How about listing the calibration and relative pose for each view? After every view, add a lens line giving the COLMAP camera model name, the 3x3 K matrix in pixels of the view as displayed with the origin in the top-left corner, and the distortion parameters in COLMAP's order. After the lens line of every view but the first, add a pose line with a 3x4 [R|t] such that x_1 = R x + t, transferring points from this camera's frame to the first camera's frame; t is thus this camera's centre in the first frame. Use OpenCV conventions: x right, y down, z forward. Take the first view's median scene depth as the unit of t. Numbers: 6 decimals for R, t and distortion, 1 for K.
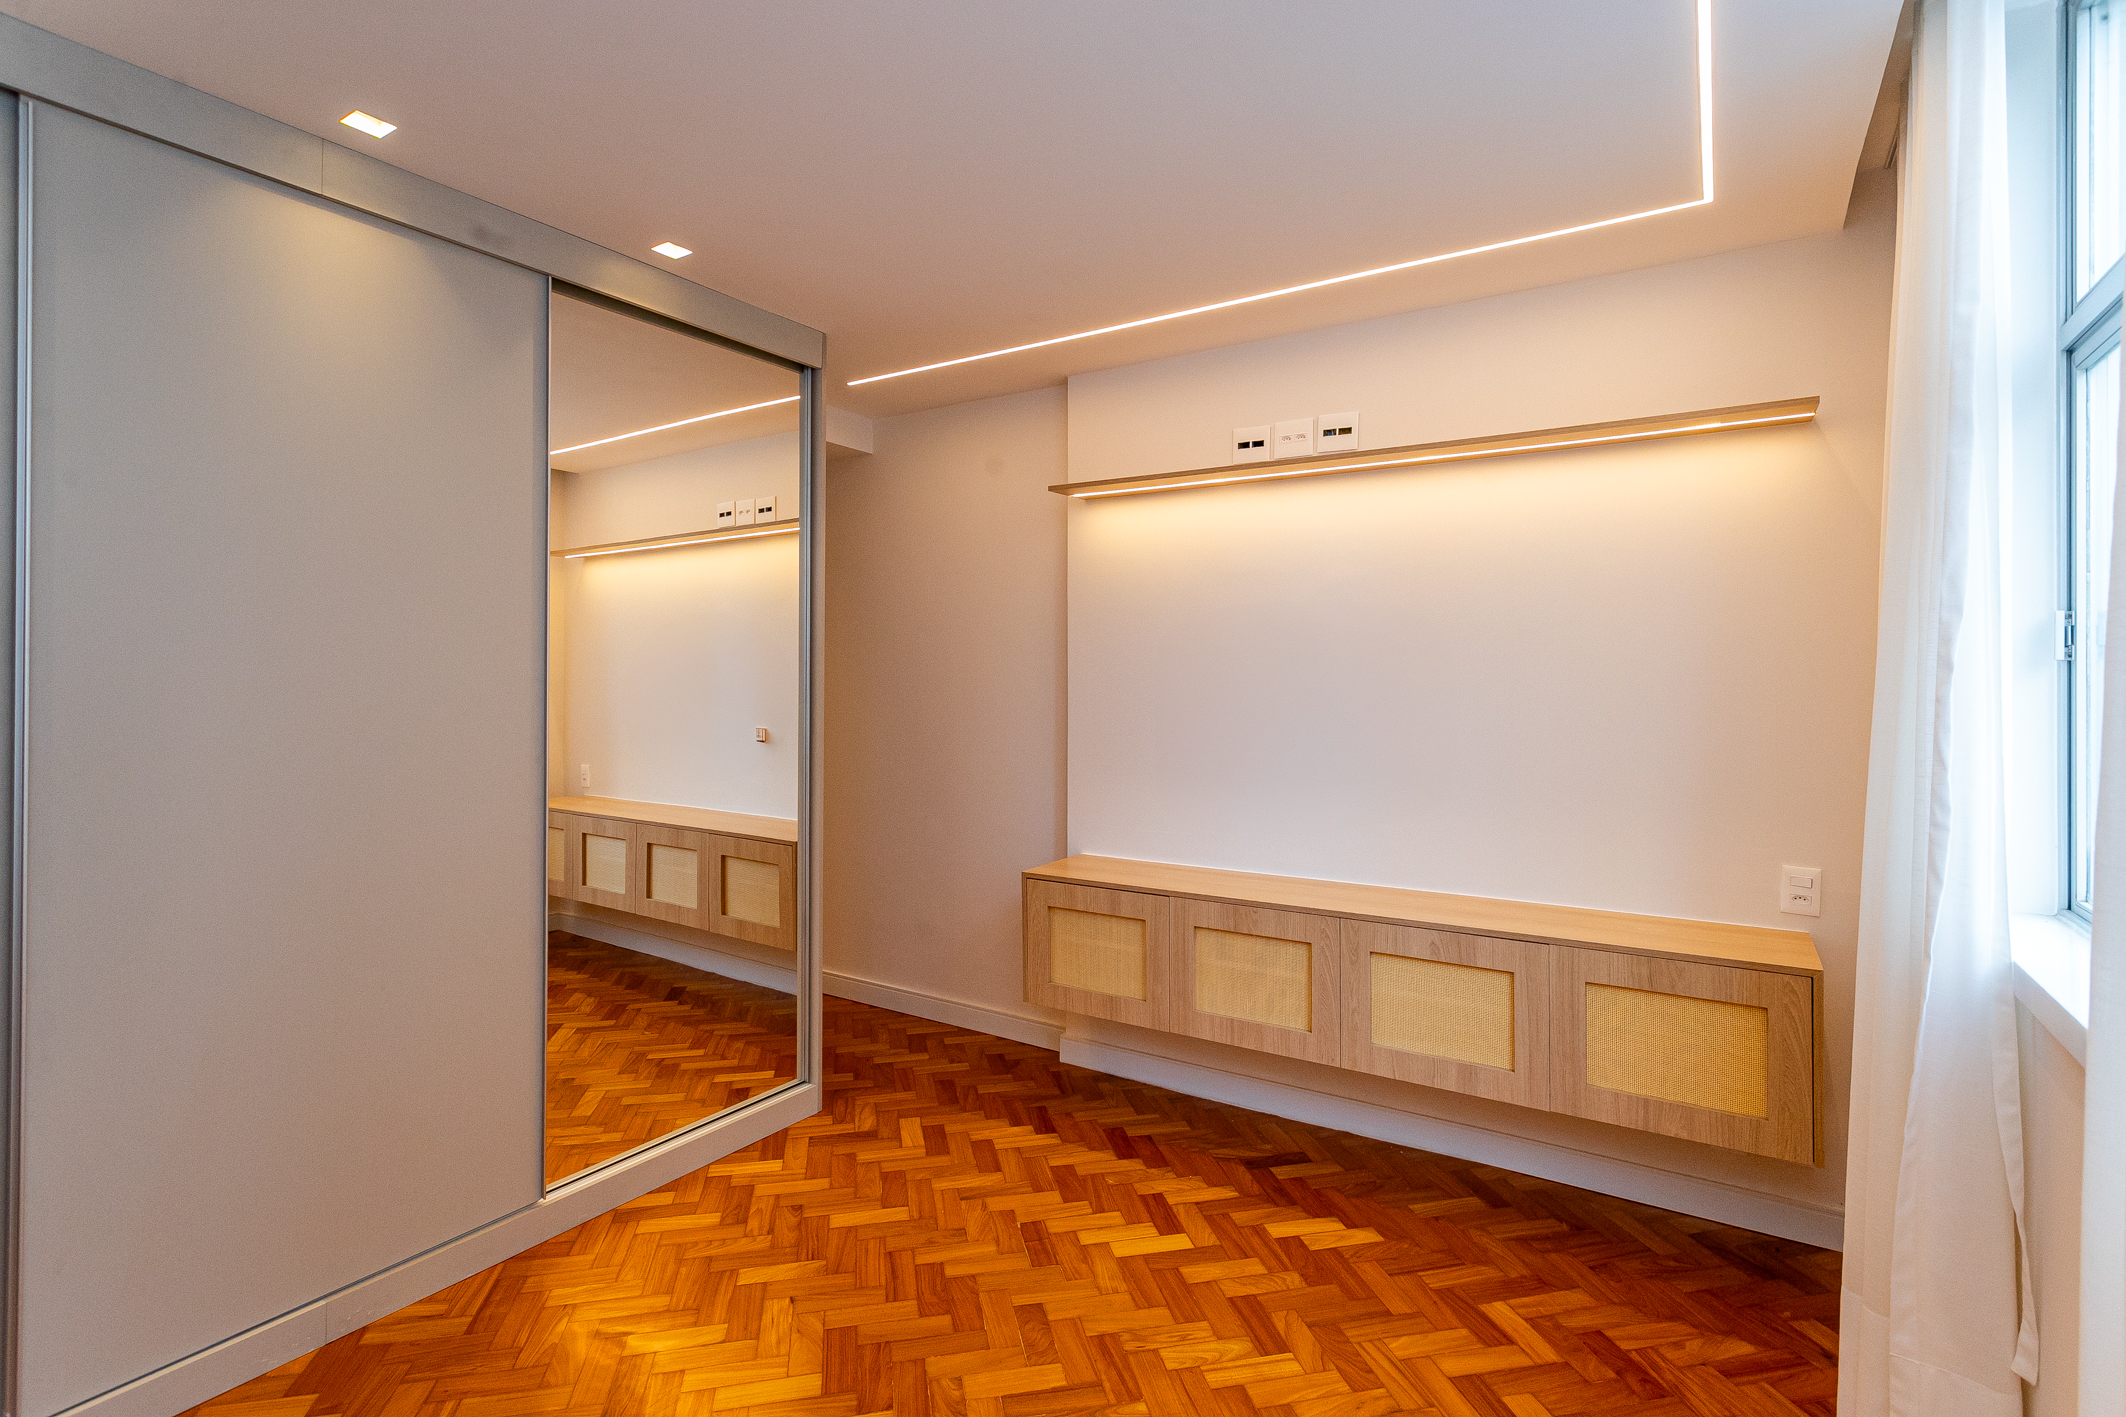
lens RADIAL K [[1012.2, 0, 1047.4], [0, 1012.2, 669.9], [0, 0, 1]] dist [-0.004526, 0.002917]
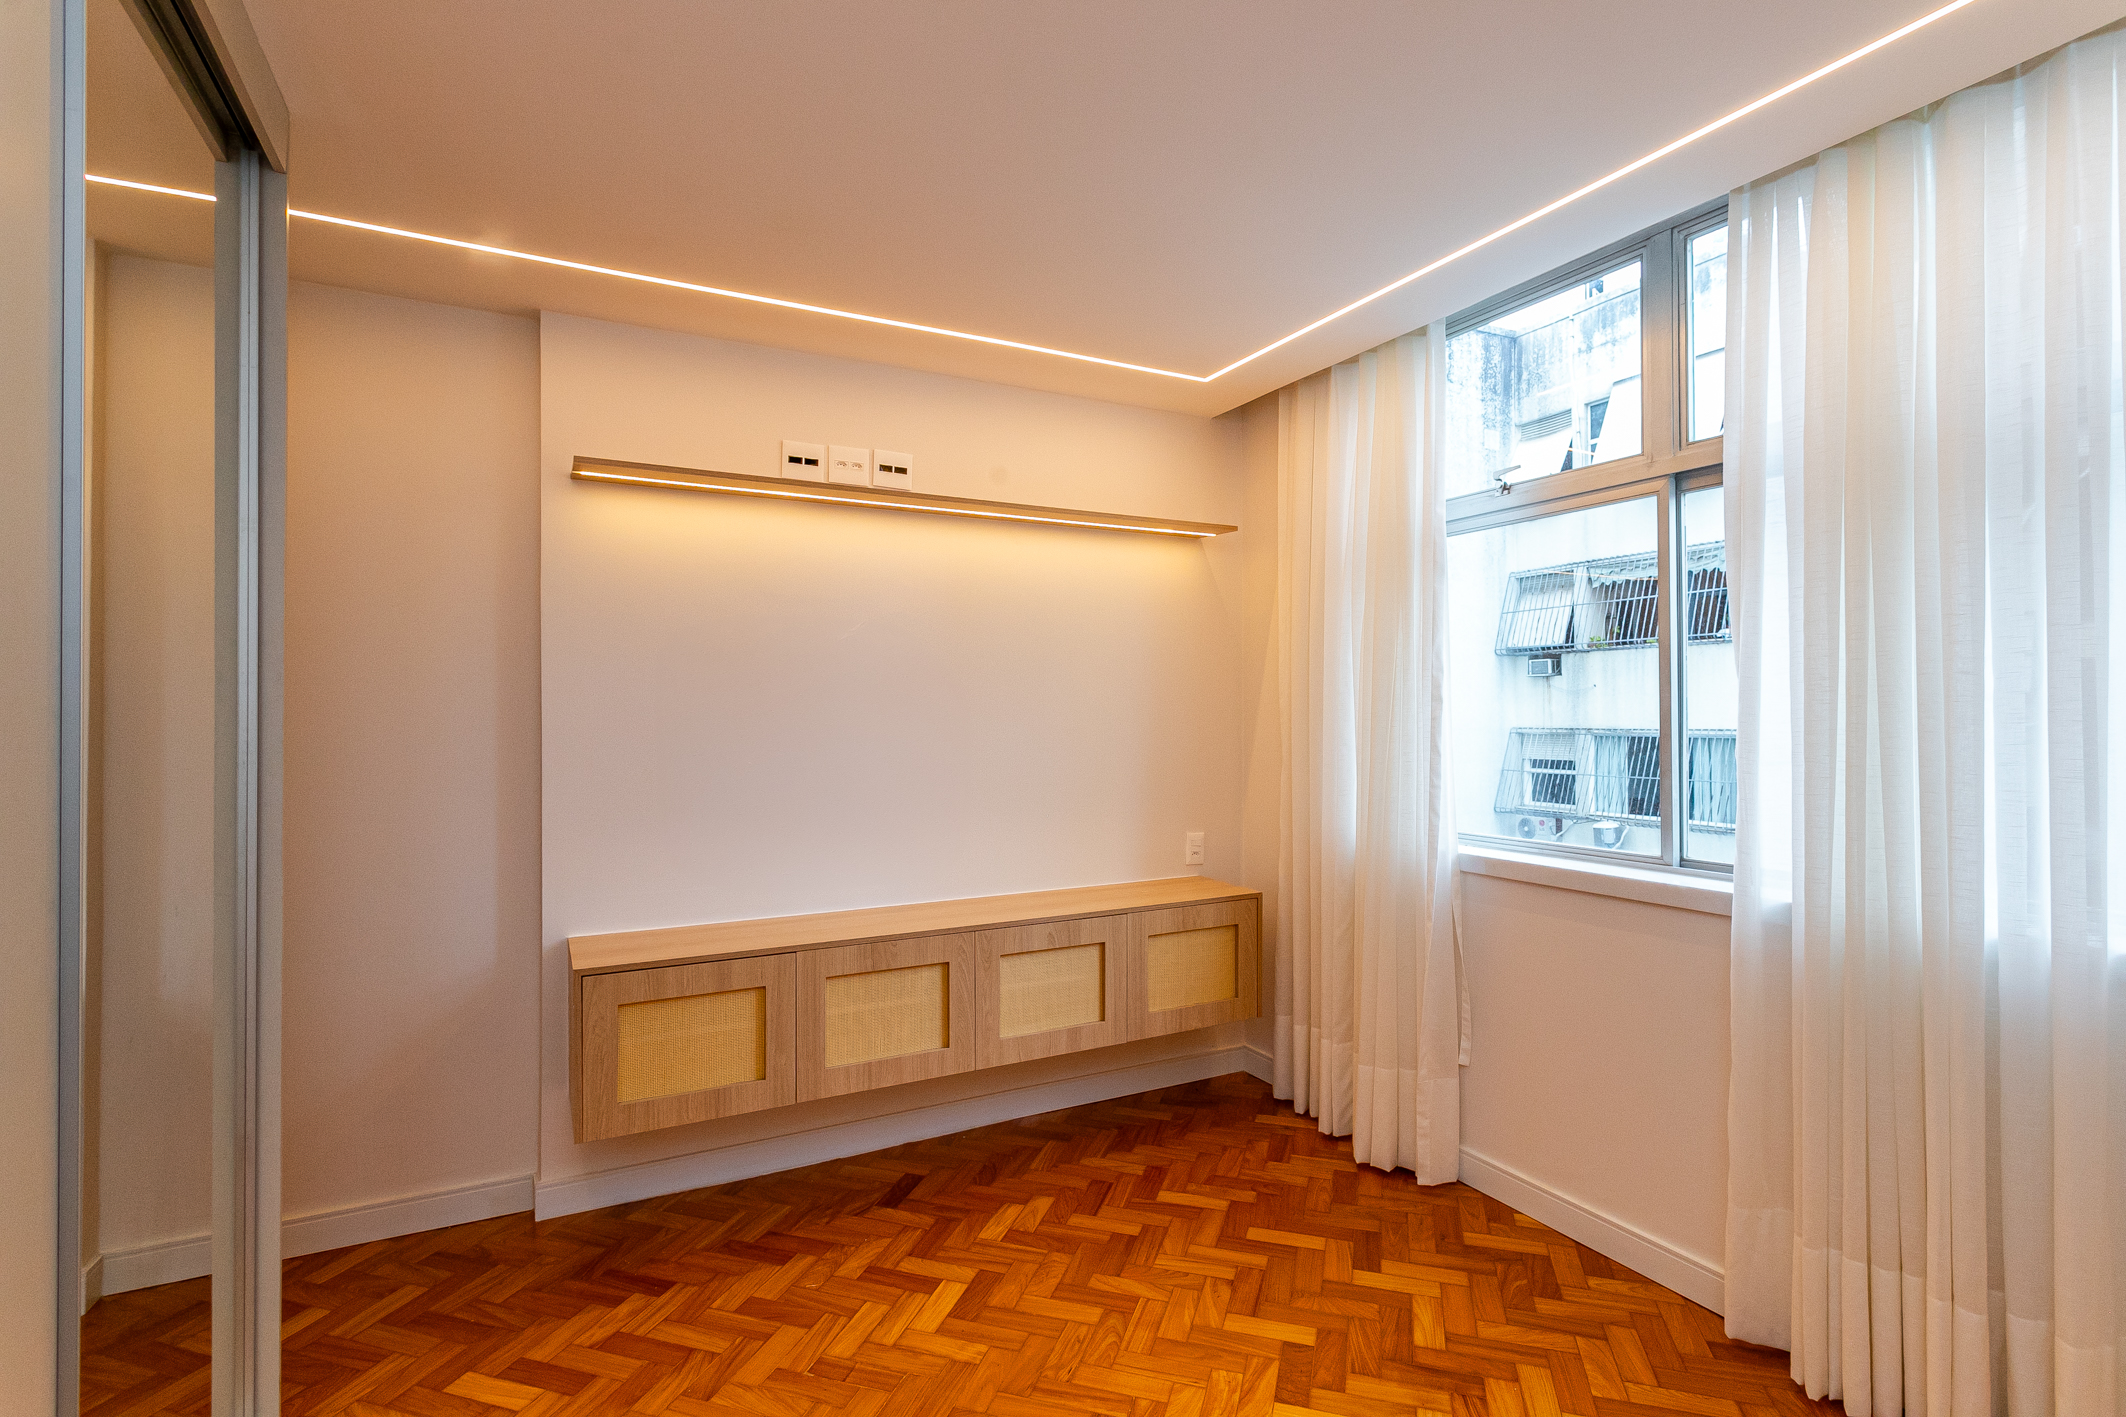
lens RADIAL K [[1012.2, 0, 1061.2], [0, 1012.2, 703.5], [0, 0, 1]] dist [-0.004526, 0.002917]
pose [[0.488630, 0.001349, 0.872490, -0.561191], [-0.002863, 0.999996, 0.000058, 0.002649], [-0.872486, -0.002526, 0.488632, 0.367180]]
